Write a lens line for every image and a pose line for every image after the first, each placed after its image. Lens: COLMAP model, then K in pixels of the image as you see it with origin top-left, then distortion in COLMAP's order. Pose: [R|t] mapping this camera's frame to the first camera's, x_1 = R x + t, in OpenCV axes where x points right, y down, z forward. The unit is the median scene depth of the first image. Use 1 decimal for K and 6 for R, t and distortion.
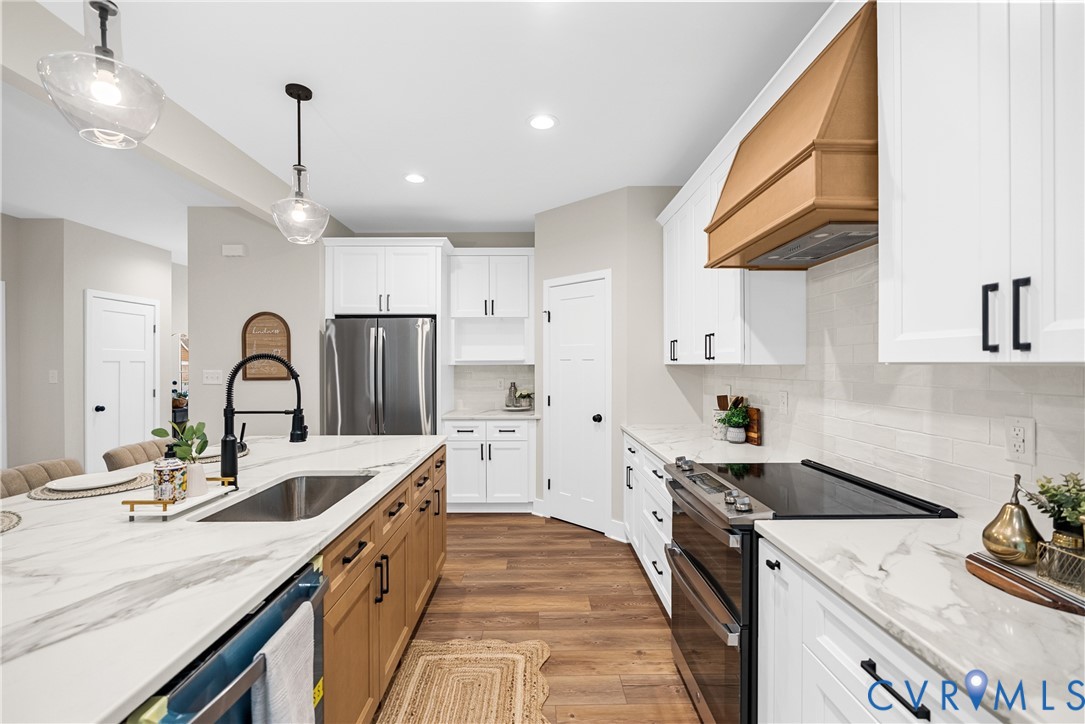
lens RADIAL K [[478.3, 0, 551.2], [0, 478.3, 362.8], [0, 0, 1]] dist [0.001217, 0.000459]
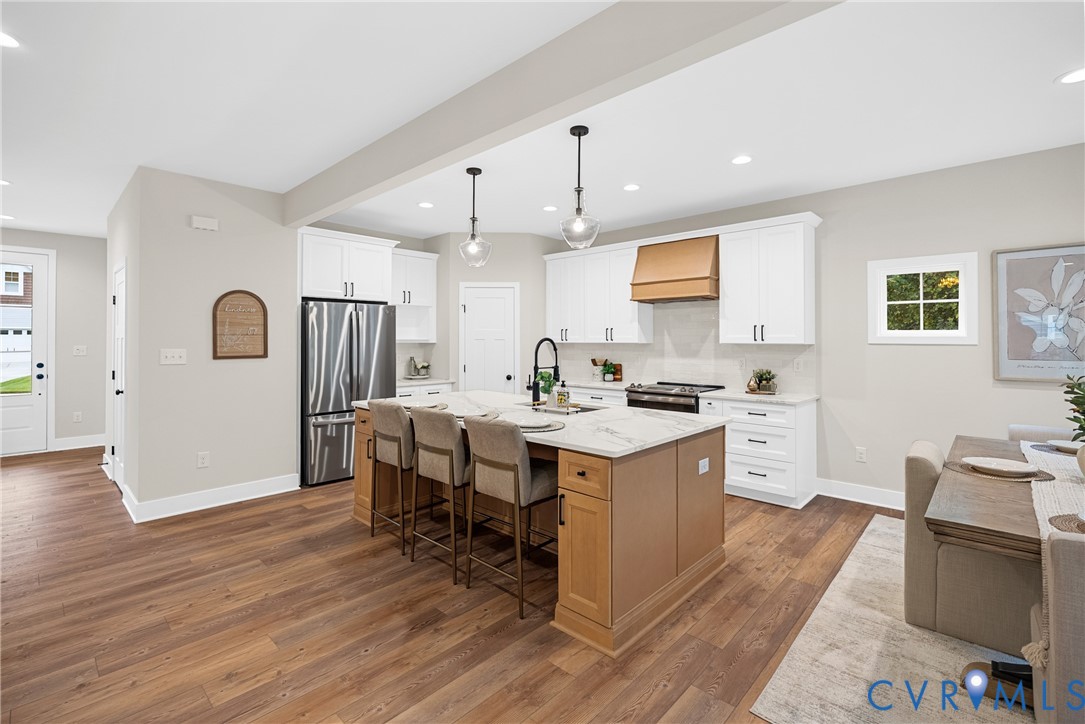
lens RADIAL K [[478.3, 0, 552.7], [0, 478.3, 348.2], [0, 0, 1]] dist [0.001217, 0.000459]
pose [[0.690067, -0.008292, 0.723698, -0.952704], [-0.005051, 0.999855, 0.016272, -0.004855], [-0.723728, -0.014884, 0.689925, -0.179884]]
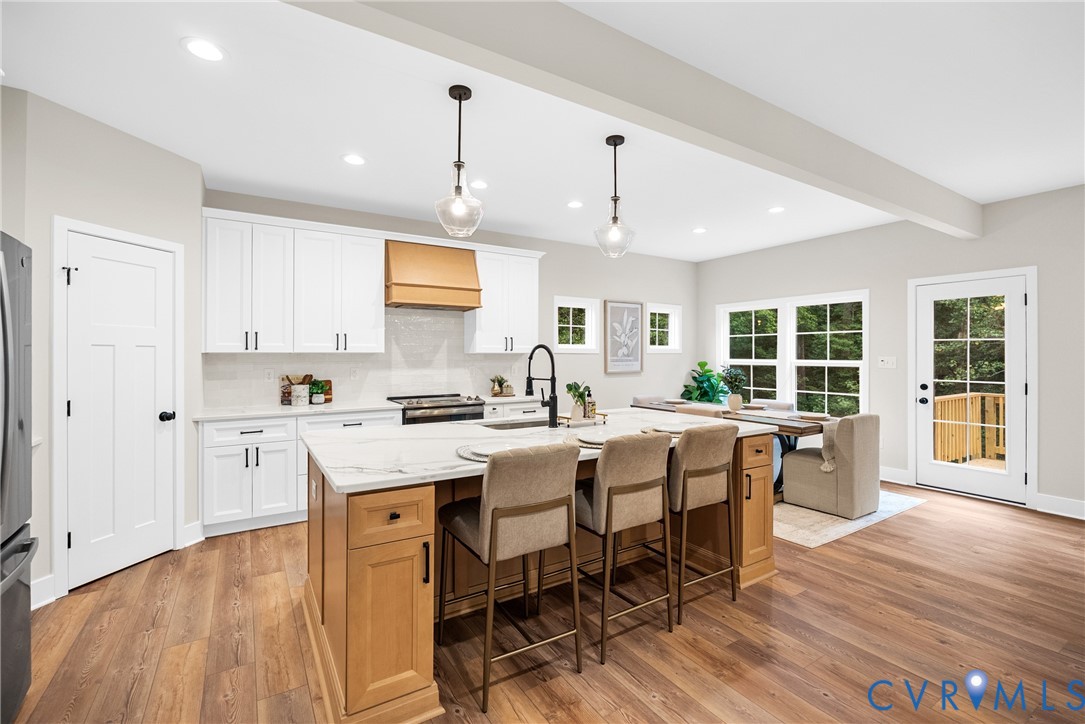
lens RADIAL K [[478.3, 0, 537.4], [0, 478.3, 356.5], [0, 0, 1]] dist [0.001217, 0.000459]
pose [[-0.506070, -0.001879, 0.862491, -0.979530], [-0.002025, 0.999997, 0.000991, 0.008856], [-0.862490, -0.001245, -0.506072, 0.887115]]
